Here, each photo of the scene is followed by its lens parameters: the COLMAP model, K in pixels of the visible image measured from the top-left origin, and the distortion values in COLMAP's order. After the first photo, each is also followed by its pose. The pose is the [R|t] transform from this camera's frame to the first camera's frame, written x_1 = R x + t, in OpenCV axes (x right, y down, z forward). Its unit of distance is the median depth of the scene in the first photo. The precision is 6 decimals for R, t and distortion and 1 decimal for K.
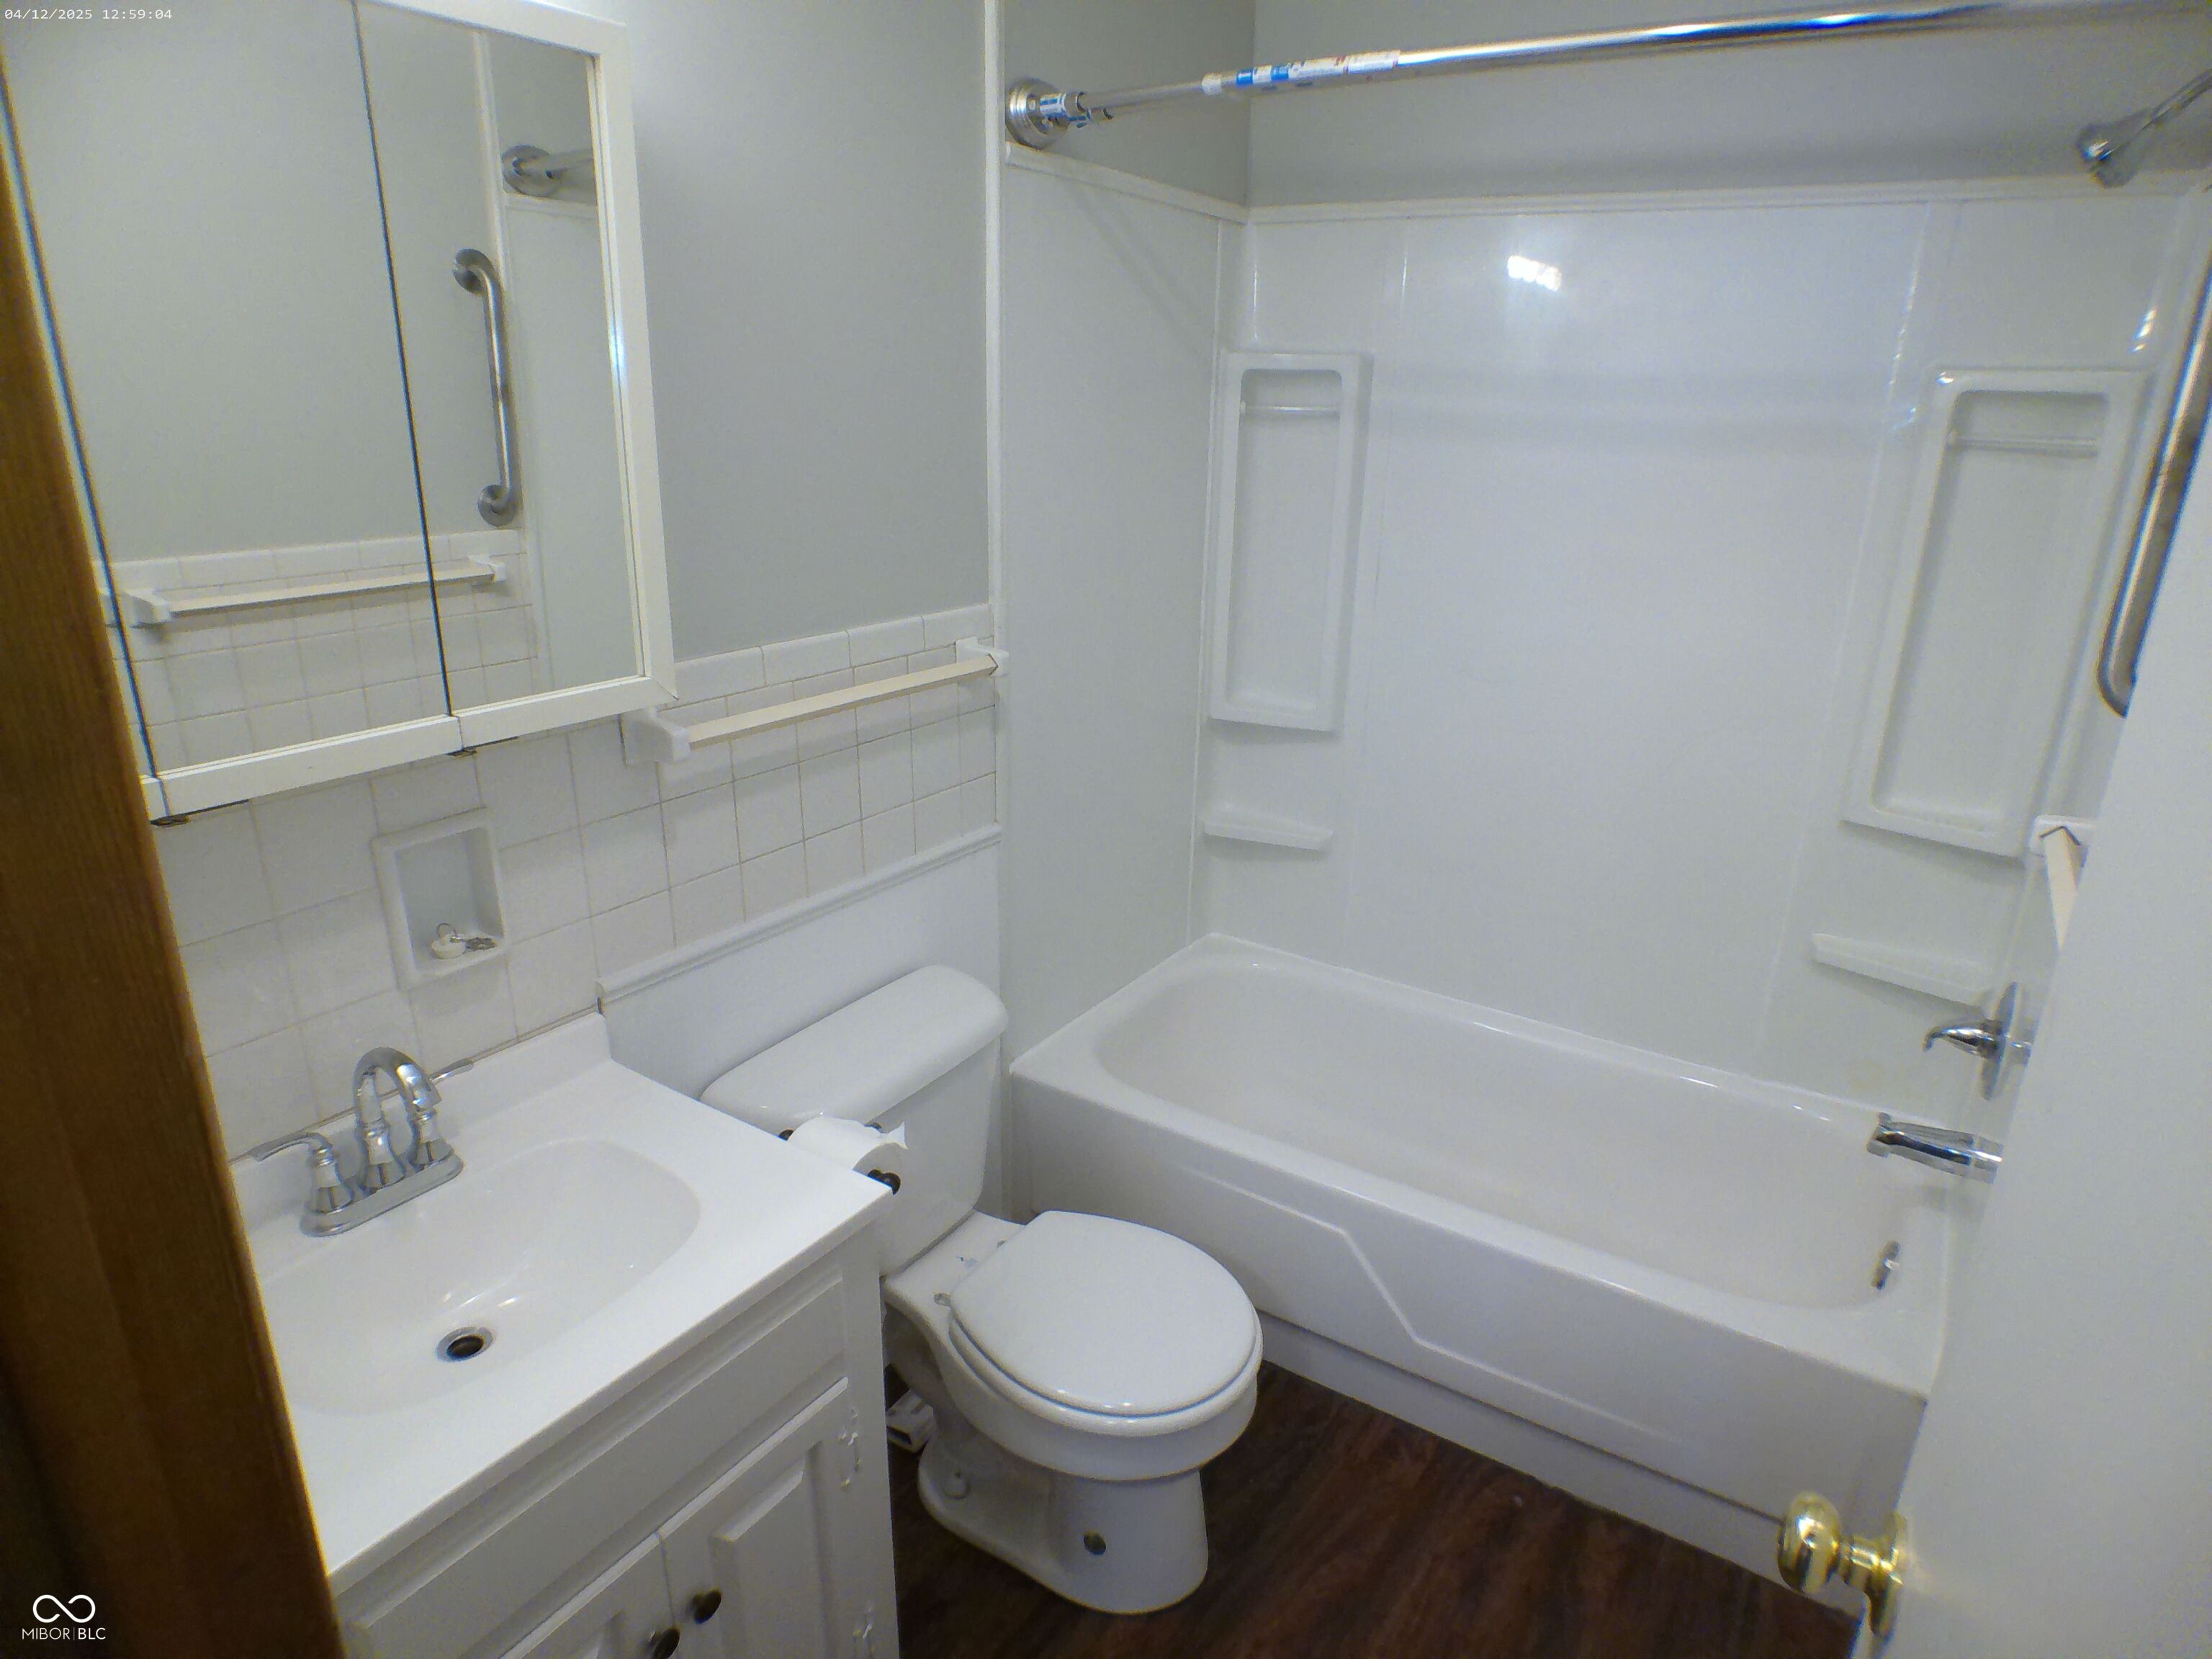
lens RADIAL K [[1285.7, 0, 1106.0], [0, 1285.7, 829.5], [0, 0, 1]] dist [-0.049365, -0.001802]
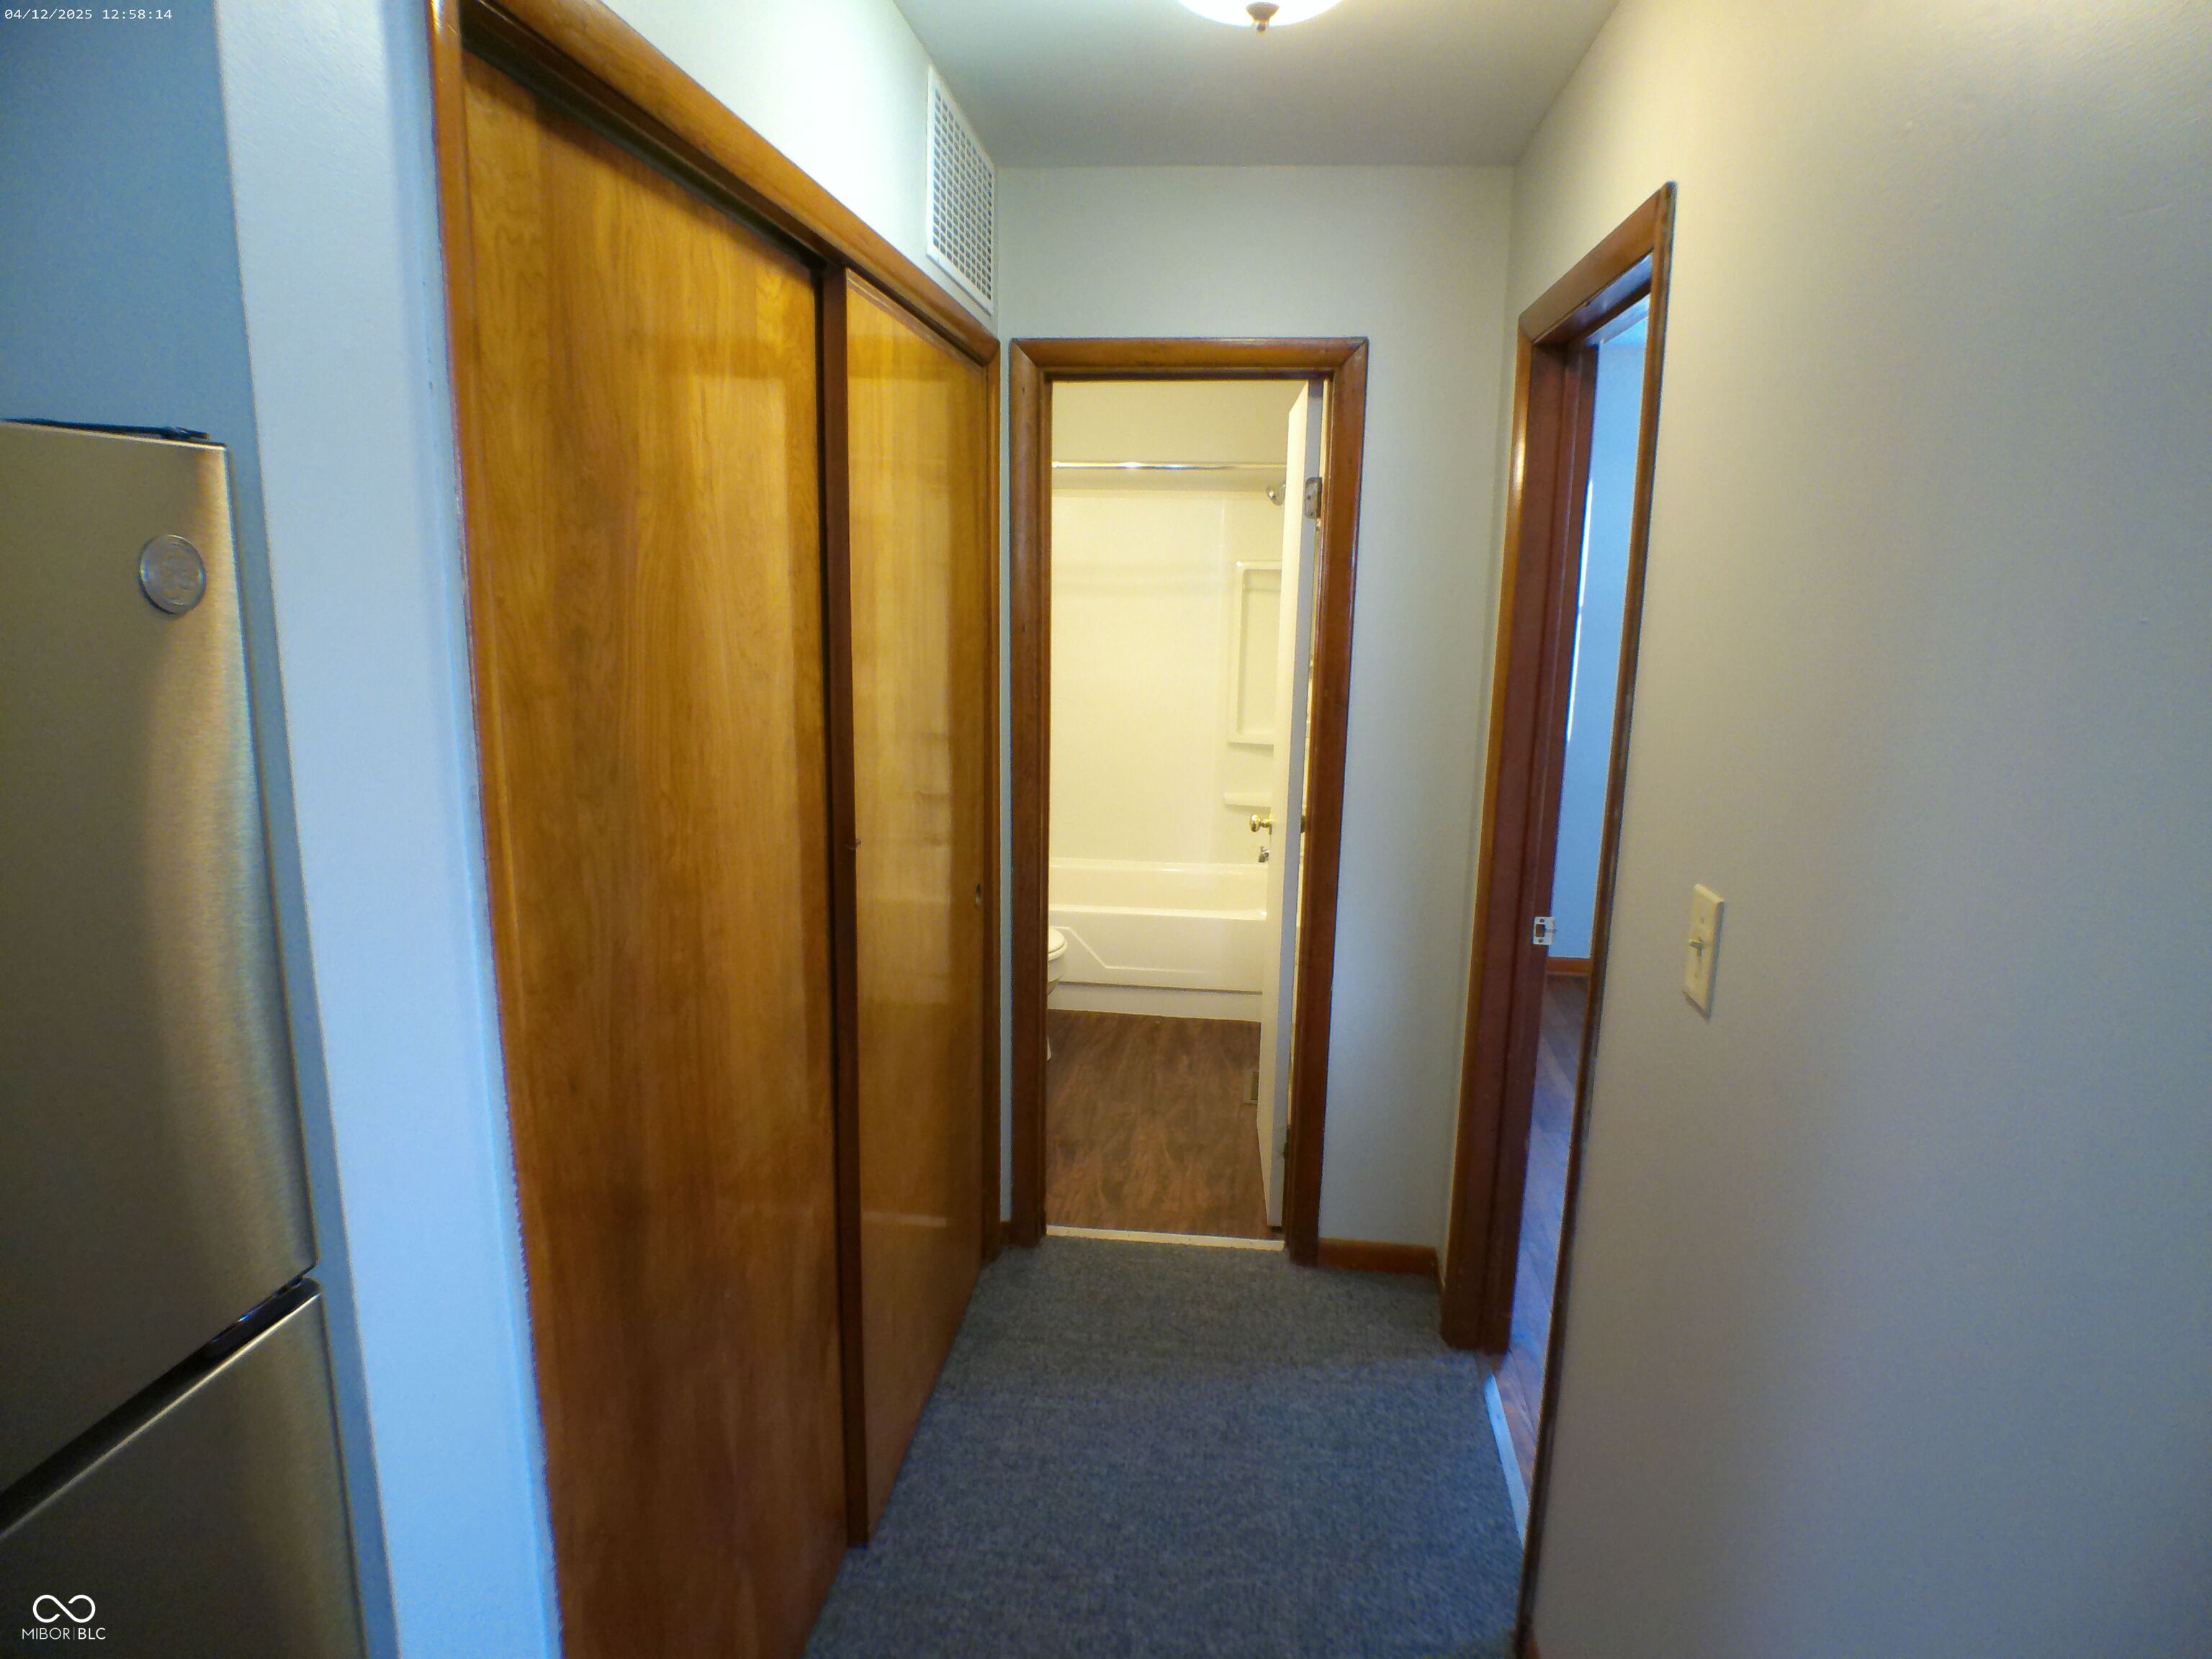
lens RADIAL K [[1285.7, 0, 1106.0], [0, 1285.7, 829.5], [0, 0, 1]] dist [-0.049365, -0.001802]
pose [[0.897501, -0.098271, 0.429923, -0.788191], [0.149249, 0.985016, -0.086417, 0.375669], [-0.414989, 0.141725, 0.898720, -1.224049]]
